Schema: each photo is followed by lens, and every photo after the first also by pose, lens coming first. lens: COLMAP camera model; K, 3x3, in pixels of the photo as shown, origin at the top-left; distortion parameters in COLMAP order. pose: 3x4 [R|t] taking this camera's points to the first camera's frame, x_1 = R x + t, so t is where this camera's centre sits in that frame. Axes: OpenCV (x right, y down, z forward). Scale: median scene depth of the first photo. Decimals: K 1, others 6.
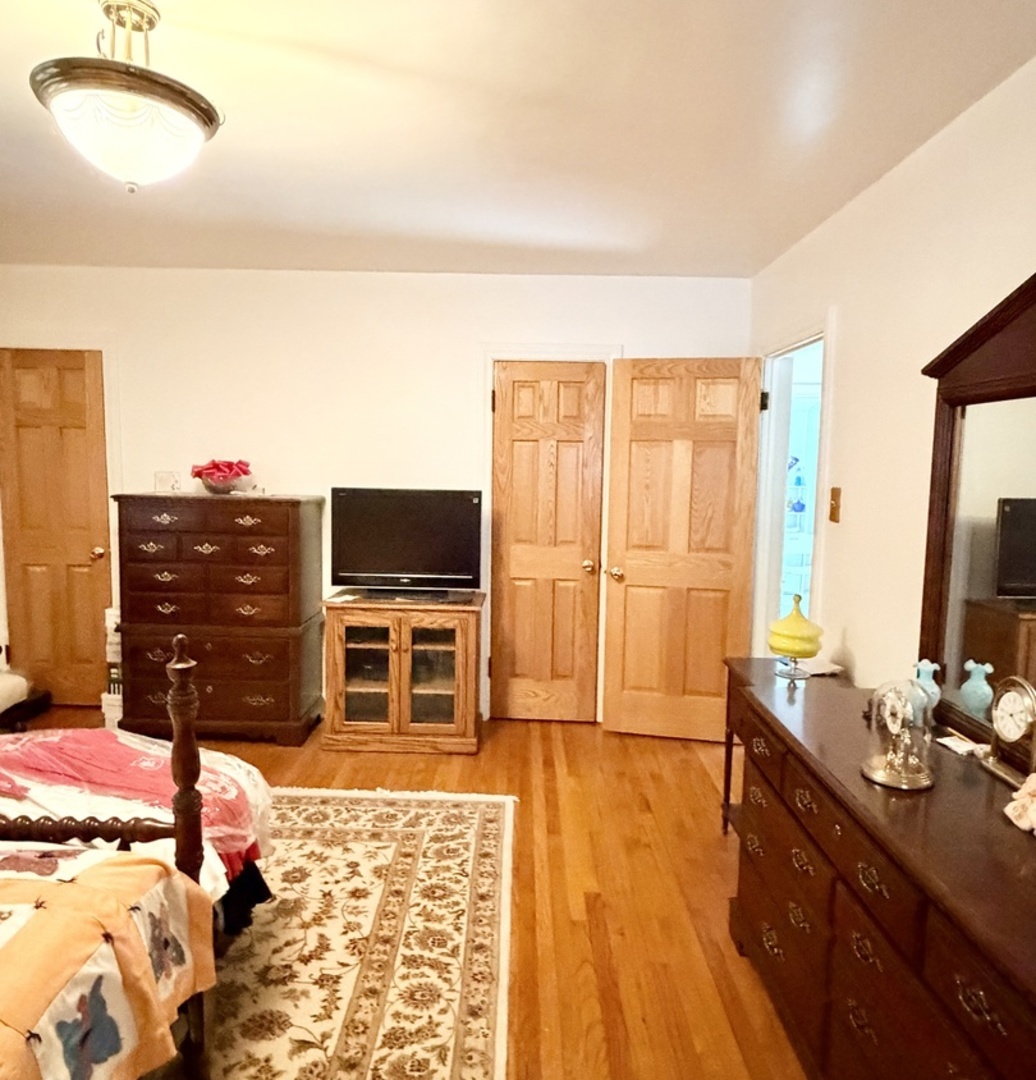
lens RADIAL K [[765.1, 0, 517.4], [0, 765.1, 540.4], [0, 0, 1]] dist [-0.000594, 0.000298]
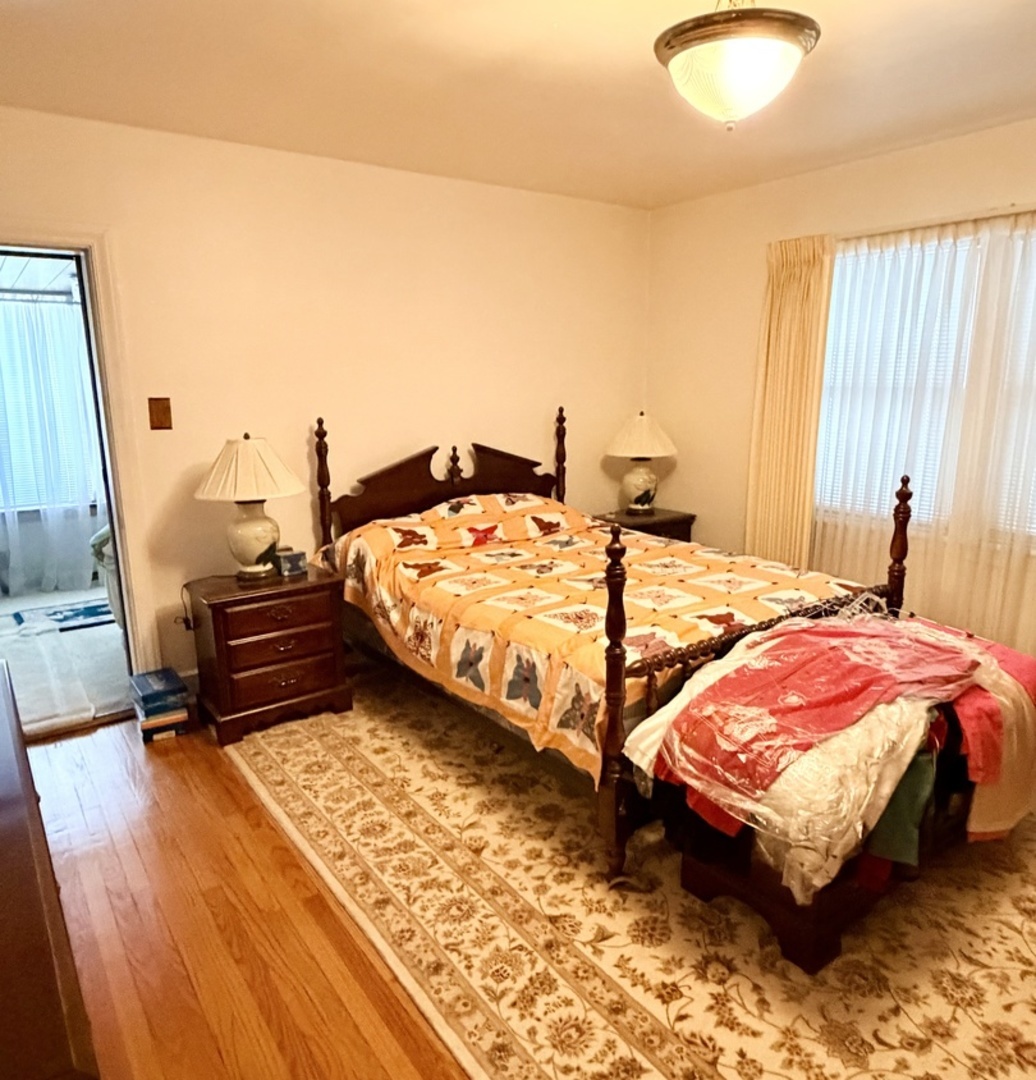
lens RADIAL K [[765.1, 0, 518.7], [0, 765.1, 540.0], [0, 0, 1]] dist [-0.000594, 0.000298]
pose [[-0.805385, 0.113039, -0.581874, 0.360940], [-0.068021, 0.957538, 0.280167, -0.160263], [0.588836, 0.265222, -0.763498, 1.526647]]
